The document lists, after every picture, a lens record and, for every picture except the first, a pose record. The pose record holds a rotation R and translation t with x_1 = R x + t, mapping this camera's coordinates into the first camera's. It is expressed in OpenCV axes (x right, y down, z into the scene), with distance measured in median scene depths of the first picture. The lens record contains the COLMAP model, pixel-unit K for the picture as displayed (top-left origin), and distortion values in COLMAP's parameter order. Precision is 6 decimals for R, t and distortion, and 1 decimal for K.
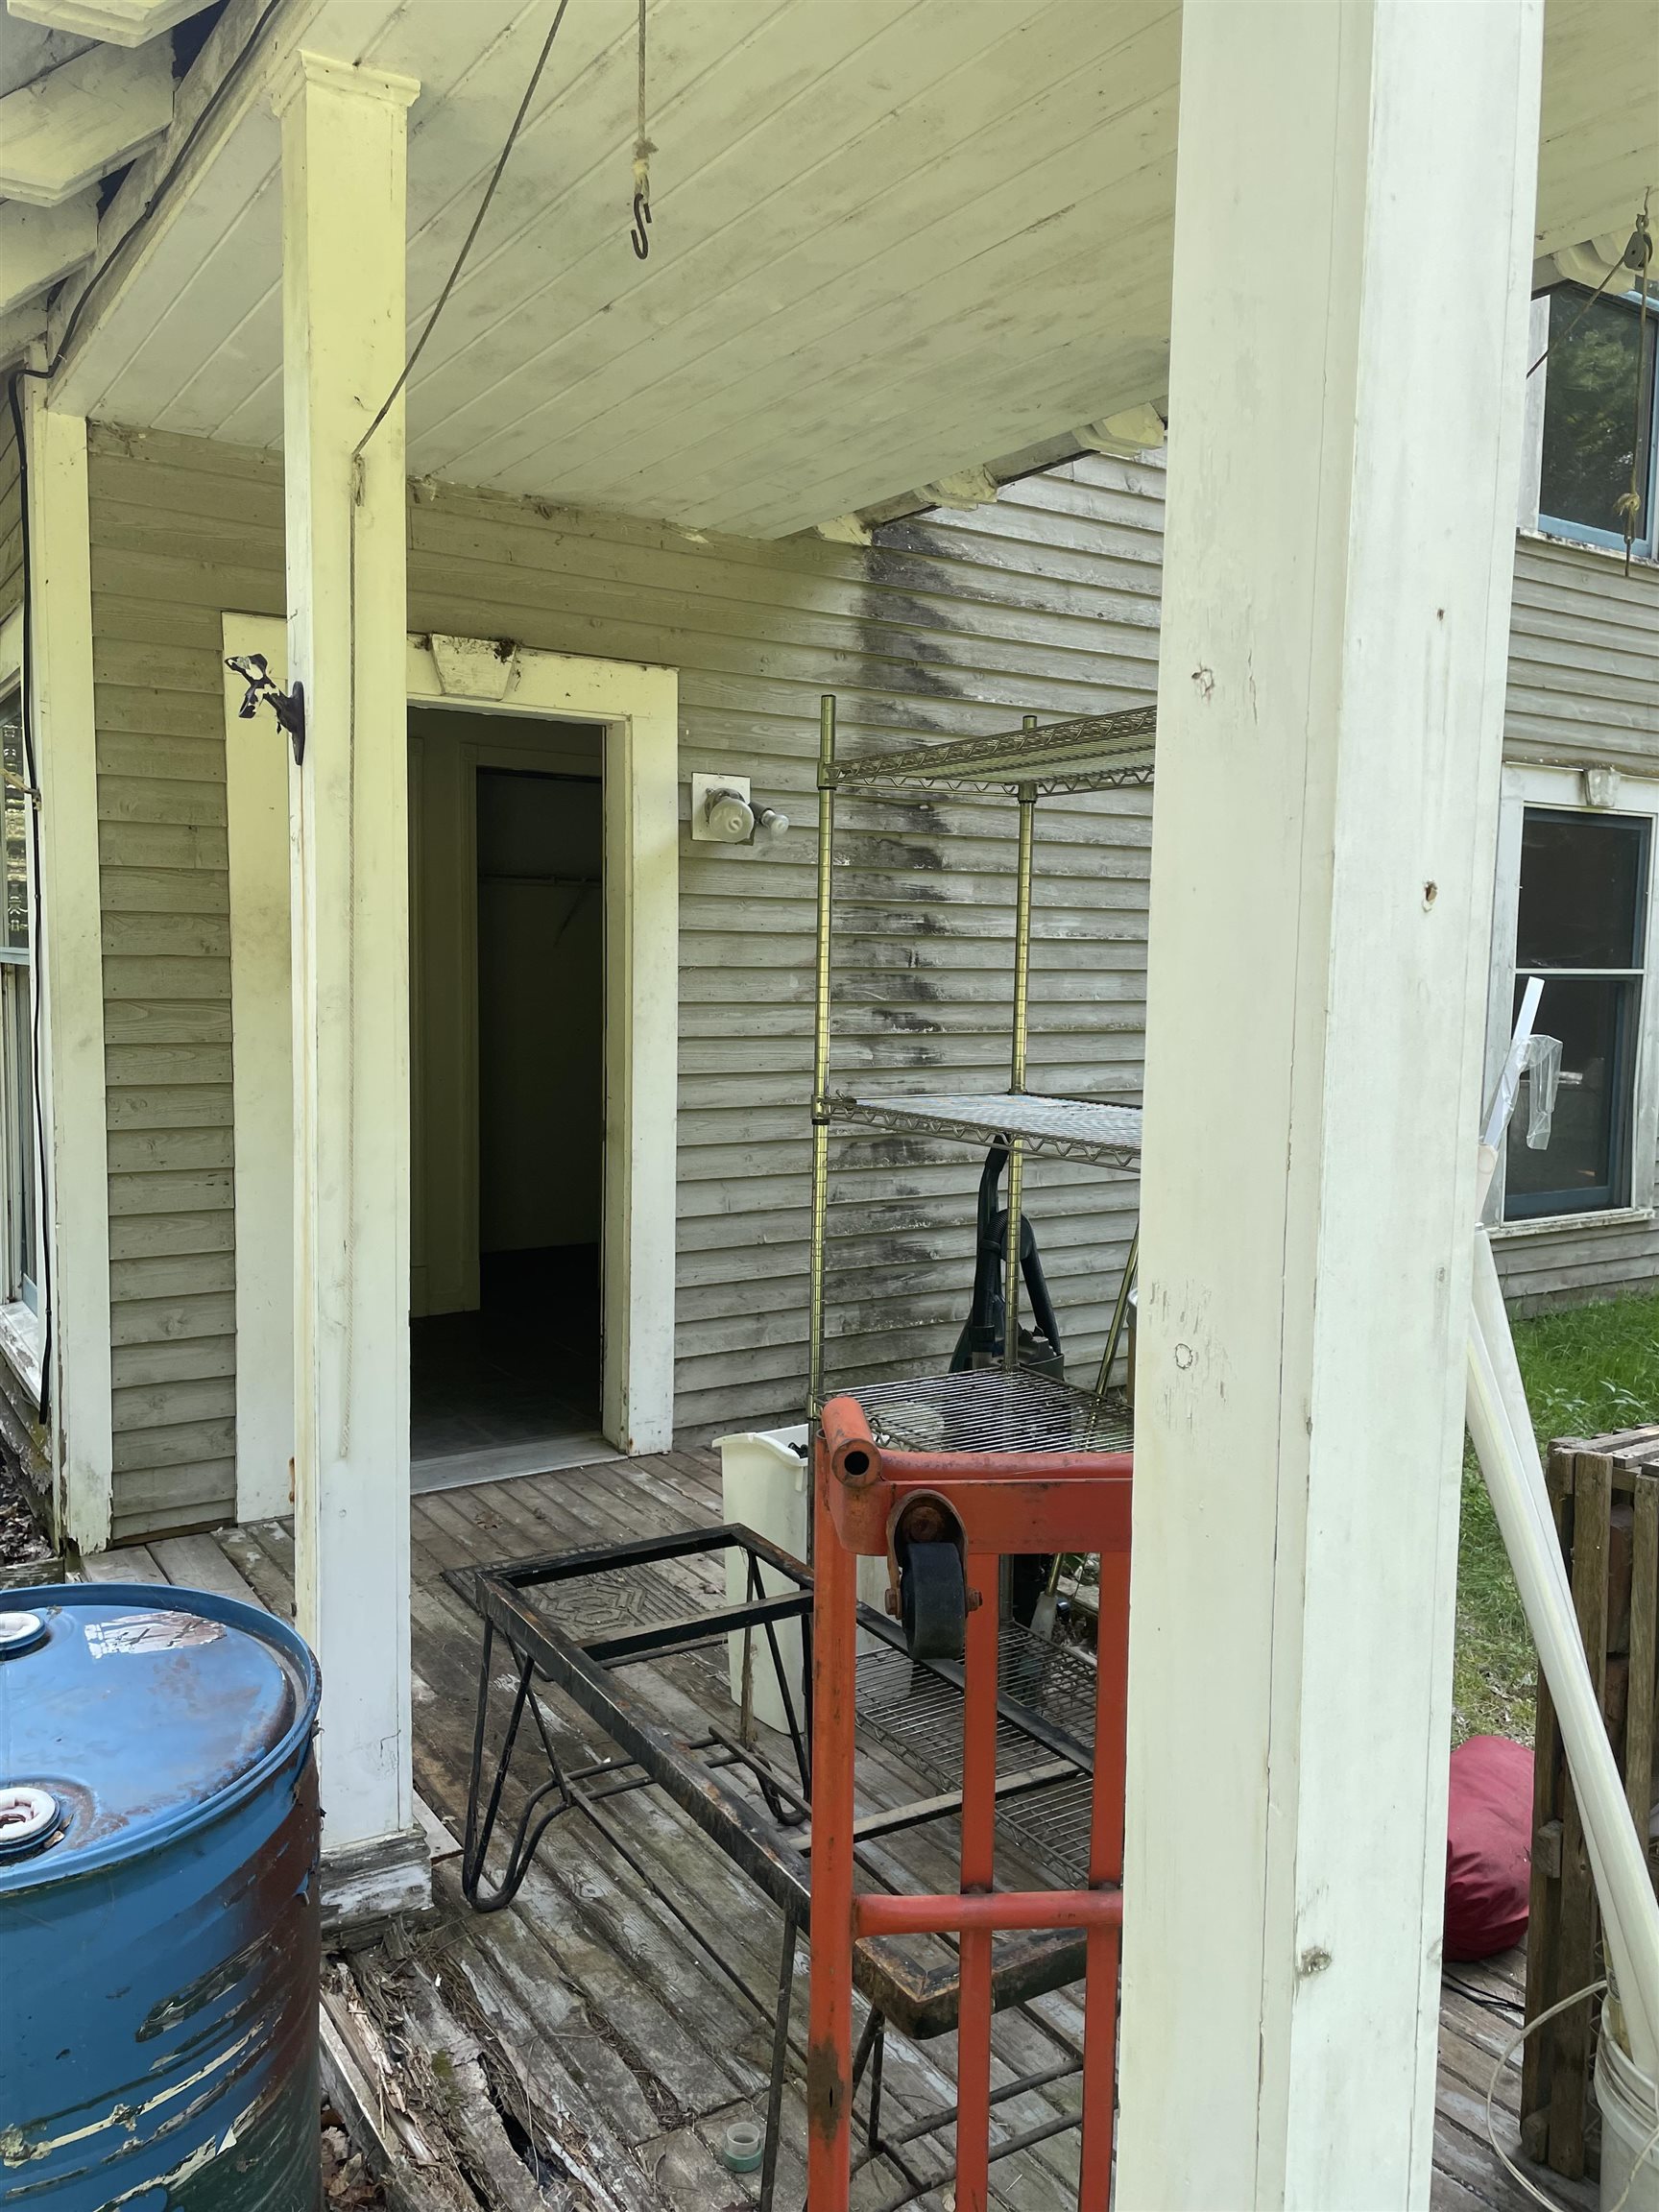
lens RADIAL K [[1651.8, 0, 829.5], [0, 1651.8, 1106.0], [0, 0, 1]] dist [0.114900, -0.141070]
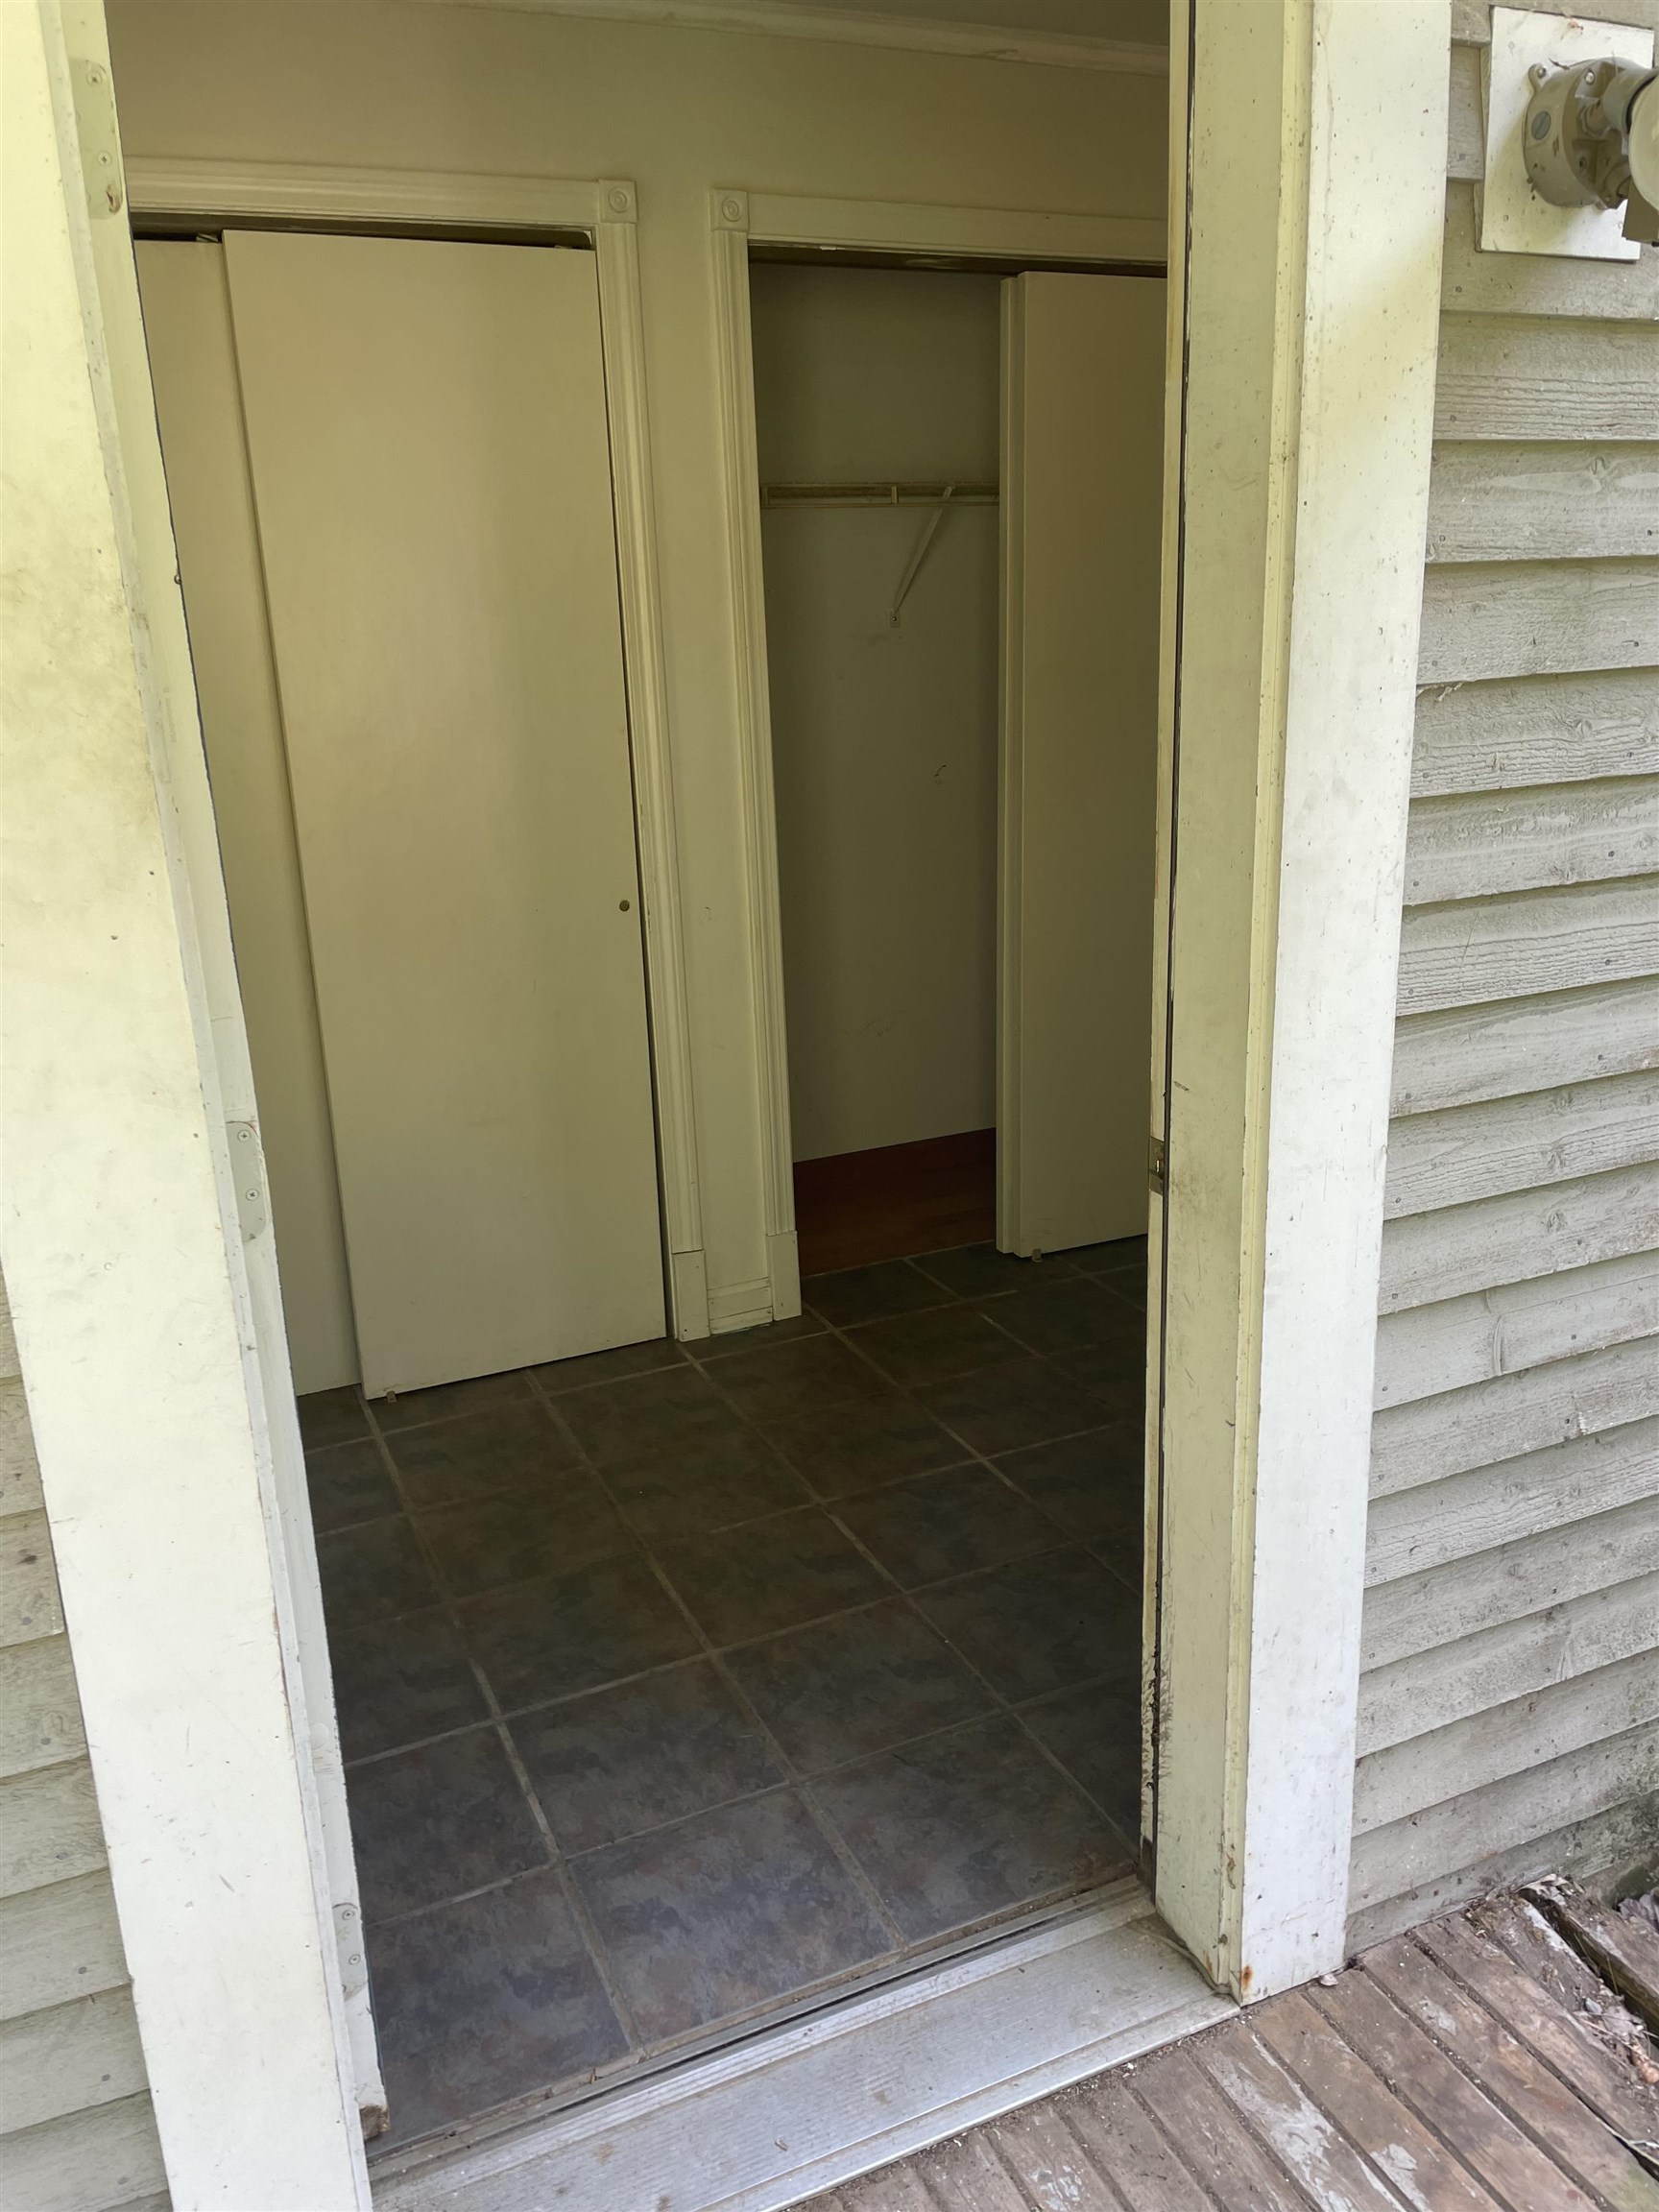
lens RADIAL K [[1651.8, 0, 829.5], [0, 1651.8, 1106.0], [0, 0, 1]] dist [0.114900, -0.141070]
pose [[0.987087, -0.008747, -0.159947, -0.149263], [0.039099, 0.981463, 0.187623, -0.068928], [0.155341, -0.191454, 0.969131, 0.643249]]
